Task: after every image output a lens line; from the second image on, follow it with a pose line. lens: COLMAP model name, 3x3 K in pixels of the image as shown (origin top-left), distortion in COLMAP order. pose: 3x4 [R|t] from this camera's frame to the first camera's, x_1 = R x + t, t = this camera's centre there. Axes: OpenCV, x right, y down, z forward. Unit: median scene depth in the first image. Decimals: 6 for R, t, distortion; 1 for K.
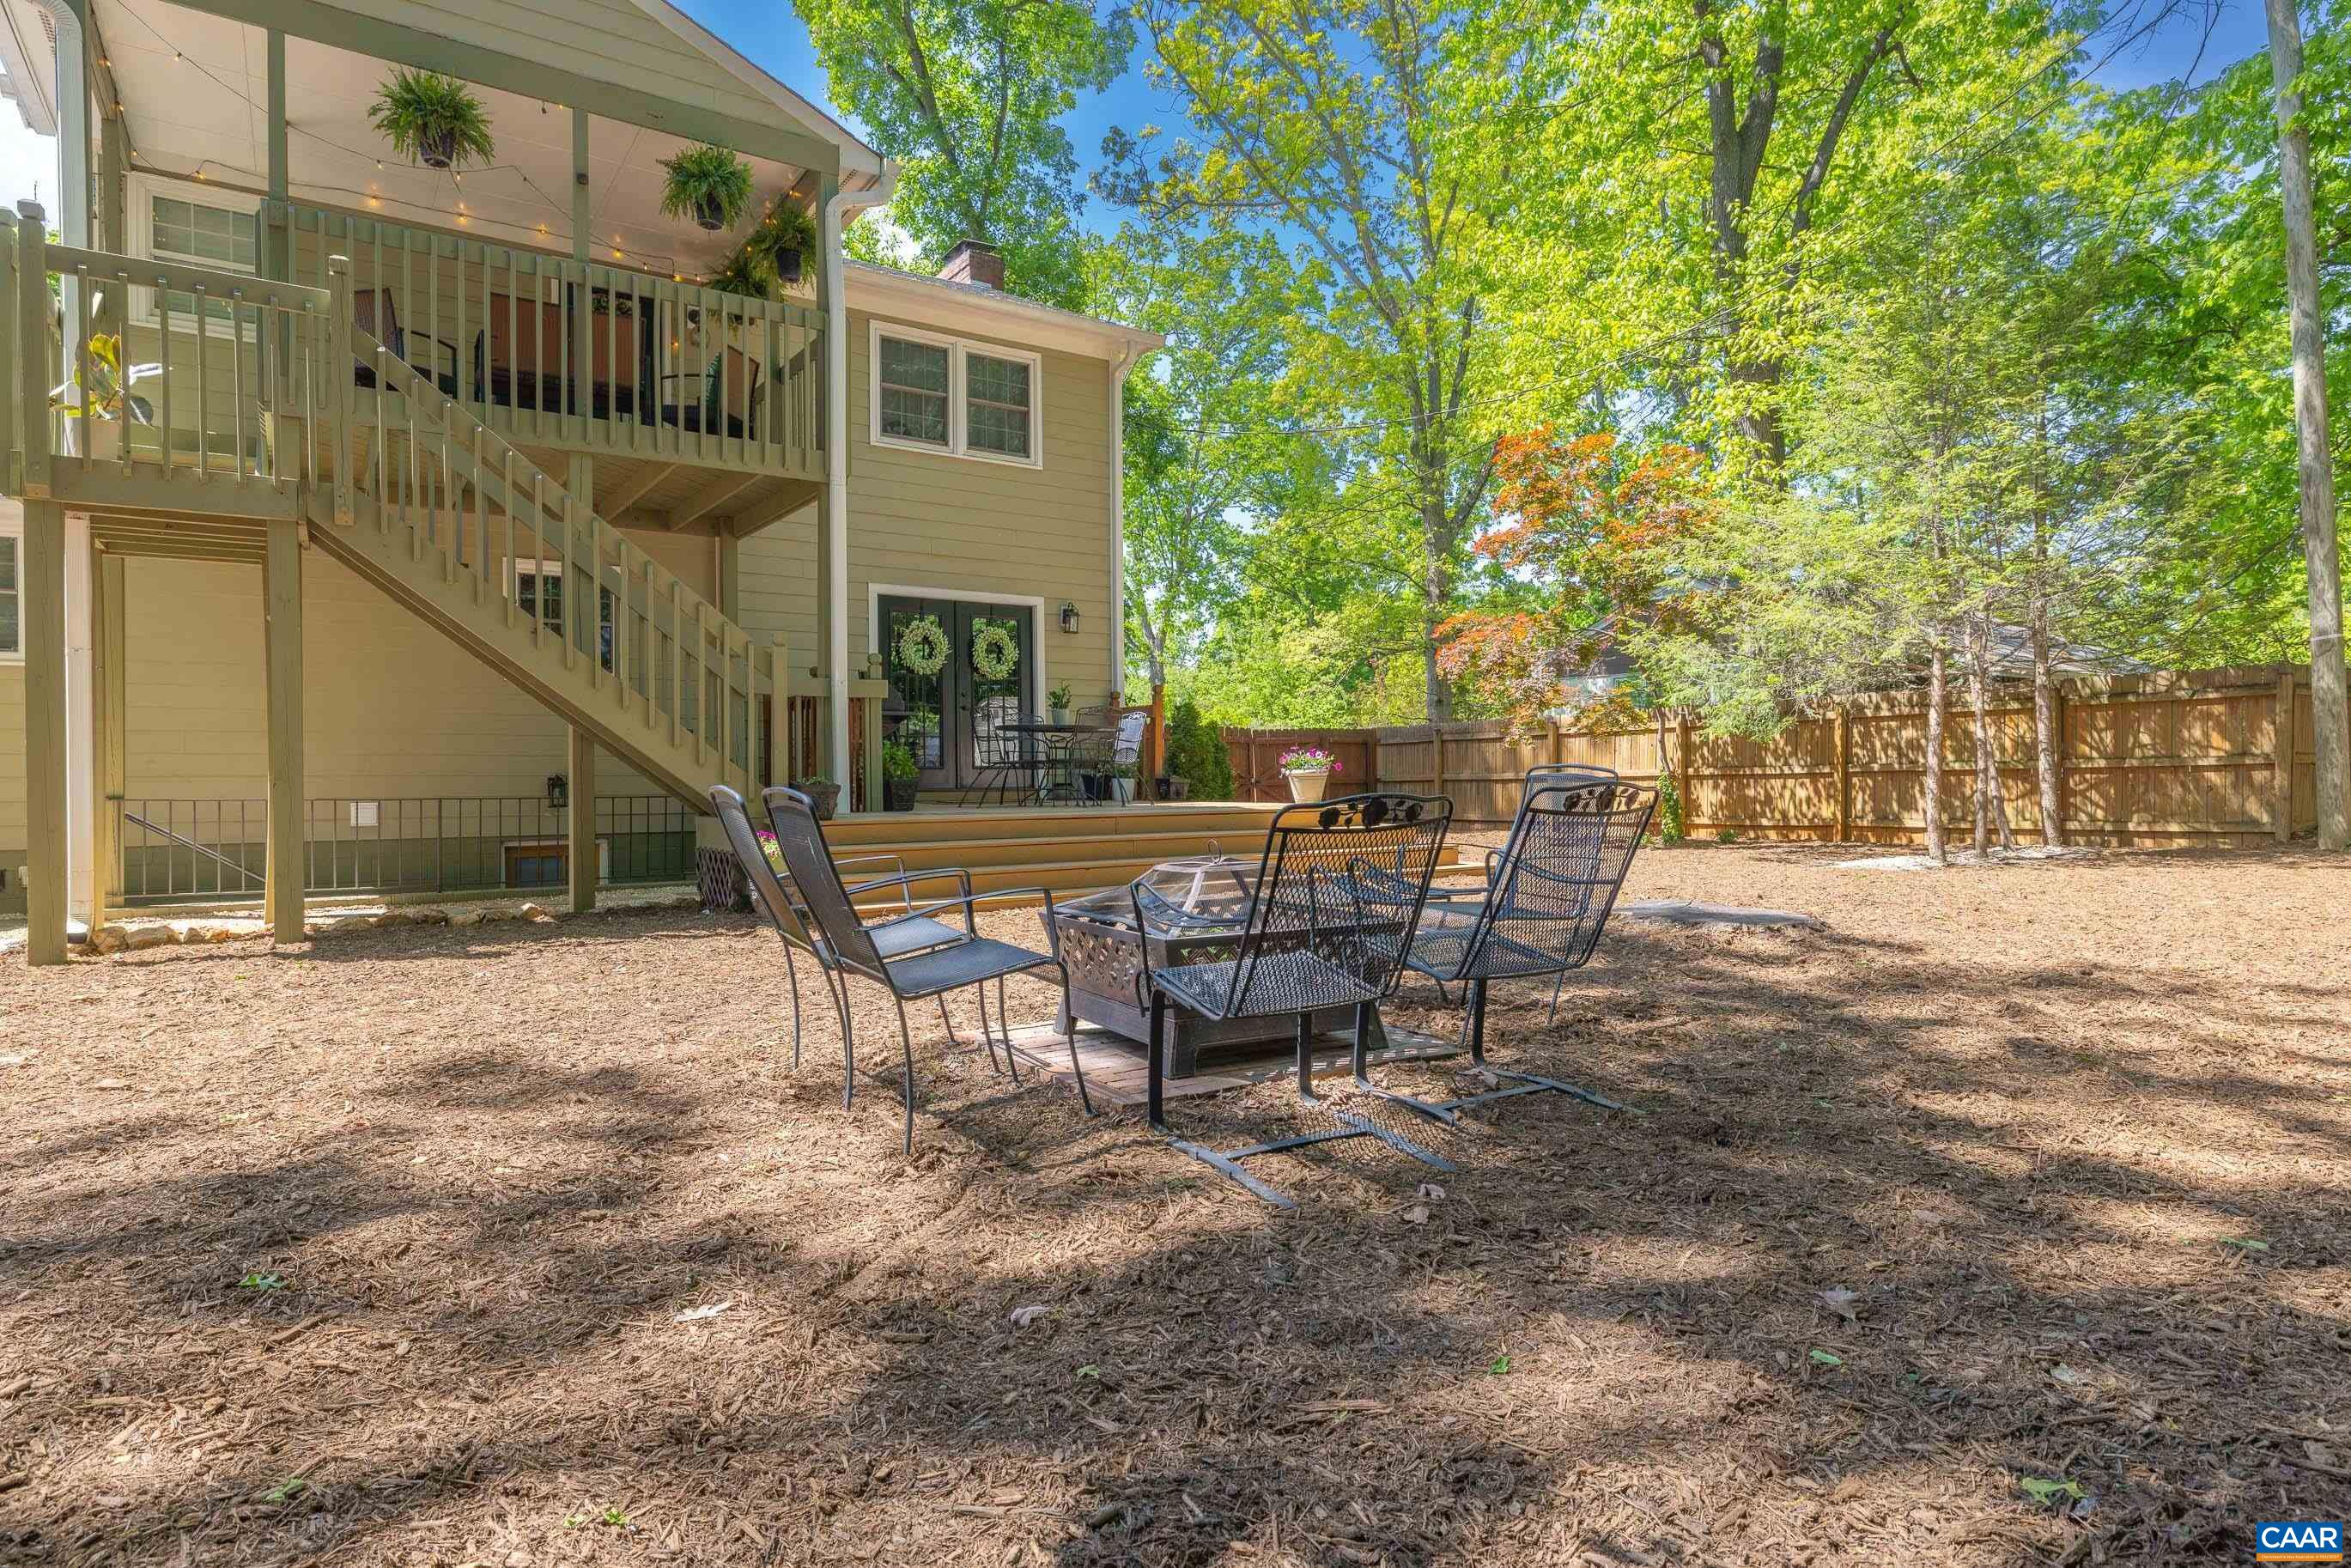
lens RADIAL K [[1312.0, 0, 1174.0], [0, 1312.0, 795.7], [0, 0, 1]] dist [0.001570, -0.000570]
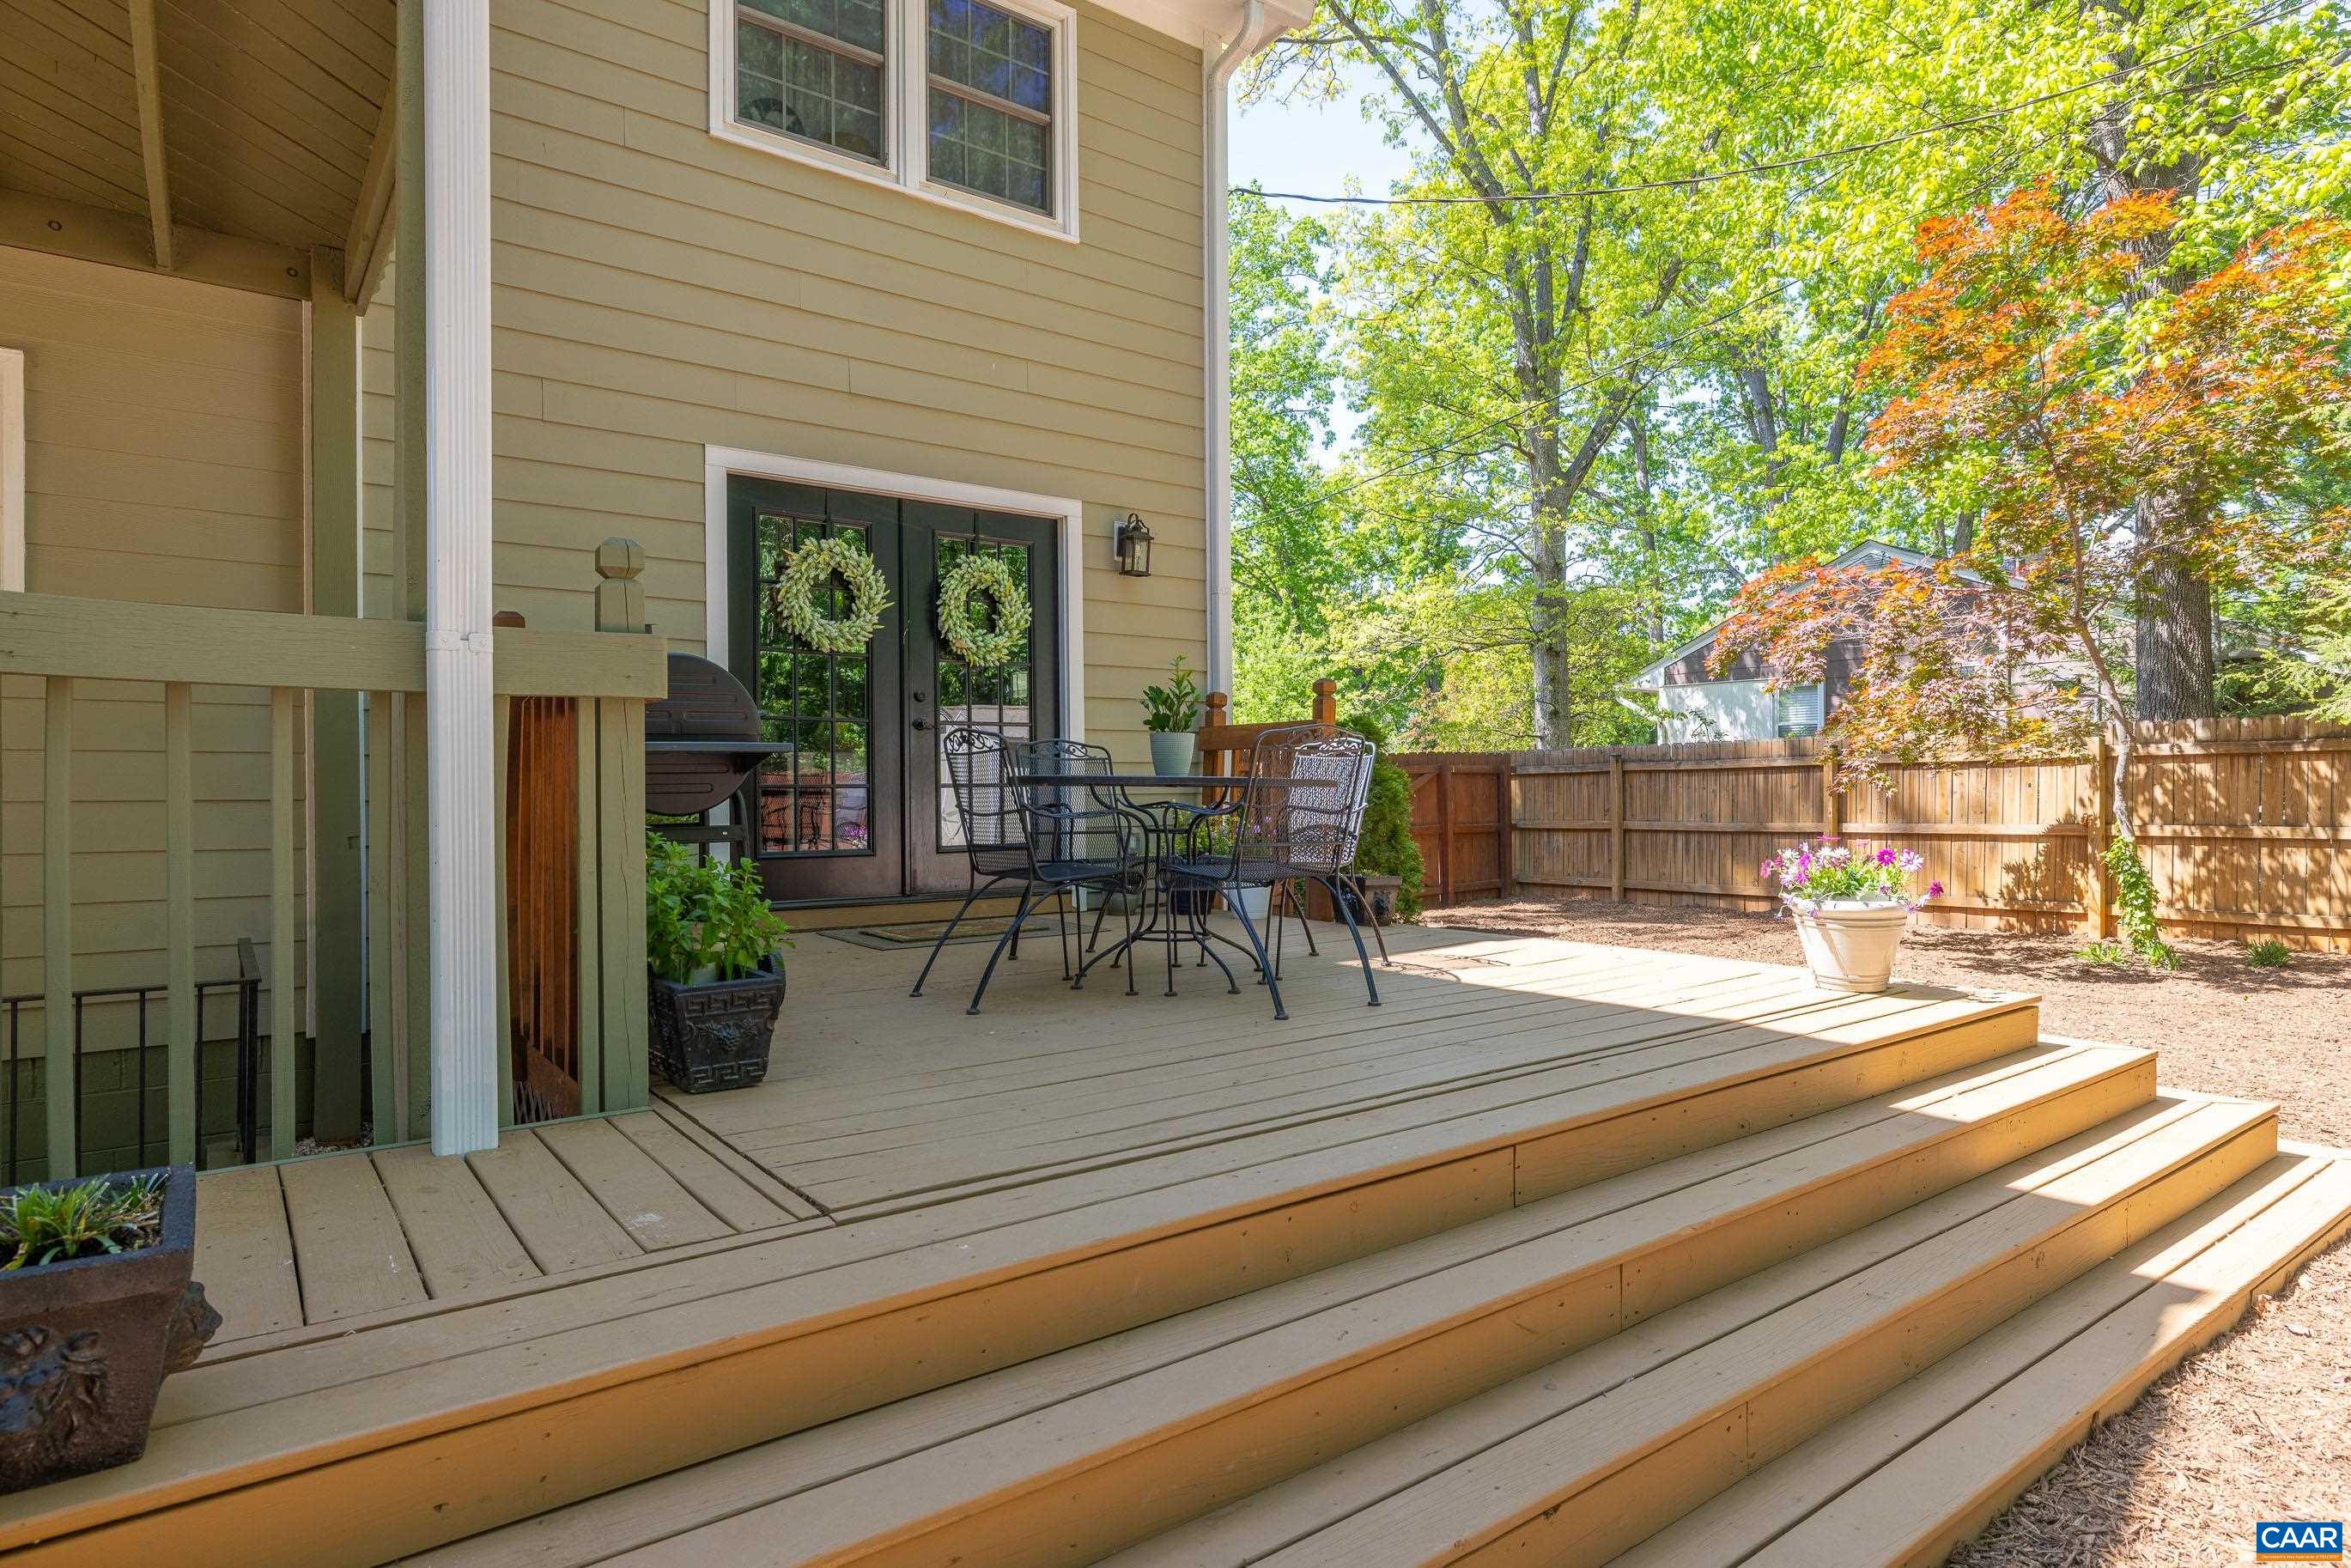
lens RADIAL K [[1272.3, 0, 1158.6], [0, 1272.3, 773.8], [0, 0, 1]] dist [-0.000974, 0.000145]
pose [[0.999190, -0.001456, 0.040217, -0.090792], [0.002370, 0.999740, -0.022698, -0.038291], [-0.040174, 0.022775, 0.998933, 0.530914]]
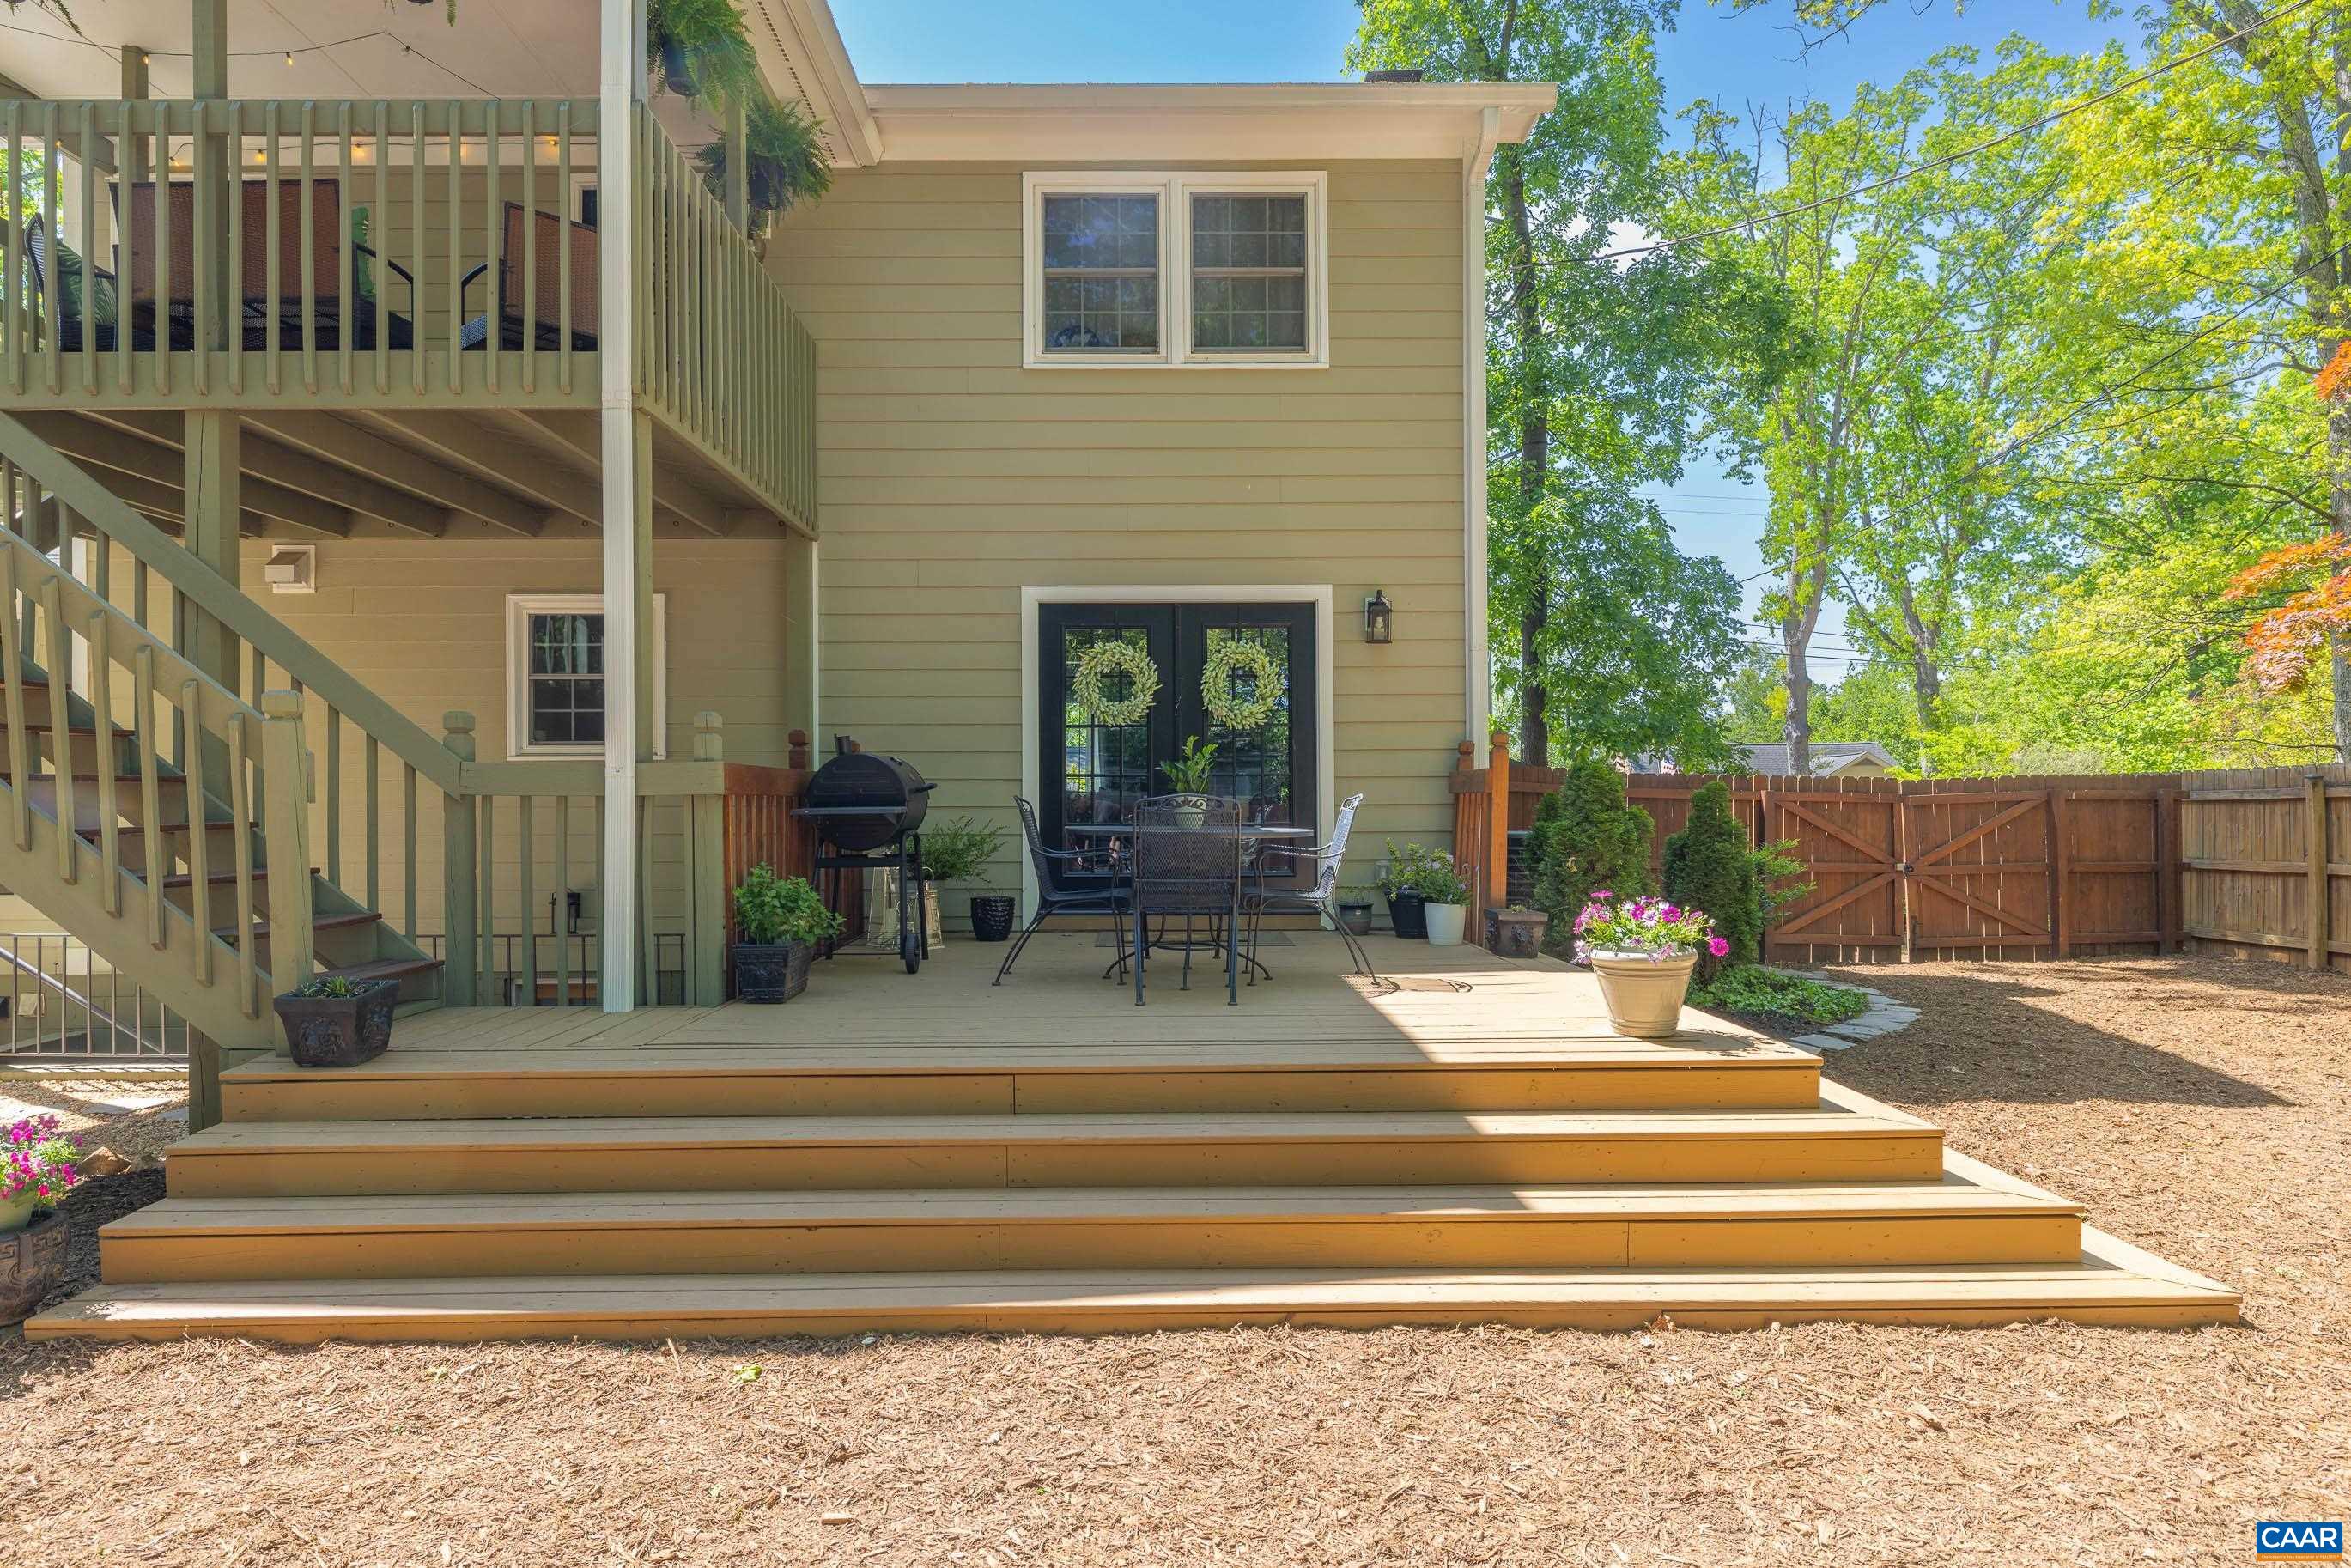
lens RADIAL K [[1312.0, 0, 1174.0], [0, 1312.0, 795.7], [0, 0, 1]] dist [0.001570, -0.000570]
pose [[0.830858, -0.002448, -0.556479, 0.170598], [-0.005284, 0.999911, -0.012286, -0.050033], [0.556459, 0.013148, 0.830771, 0.481670]]
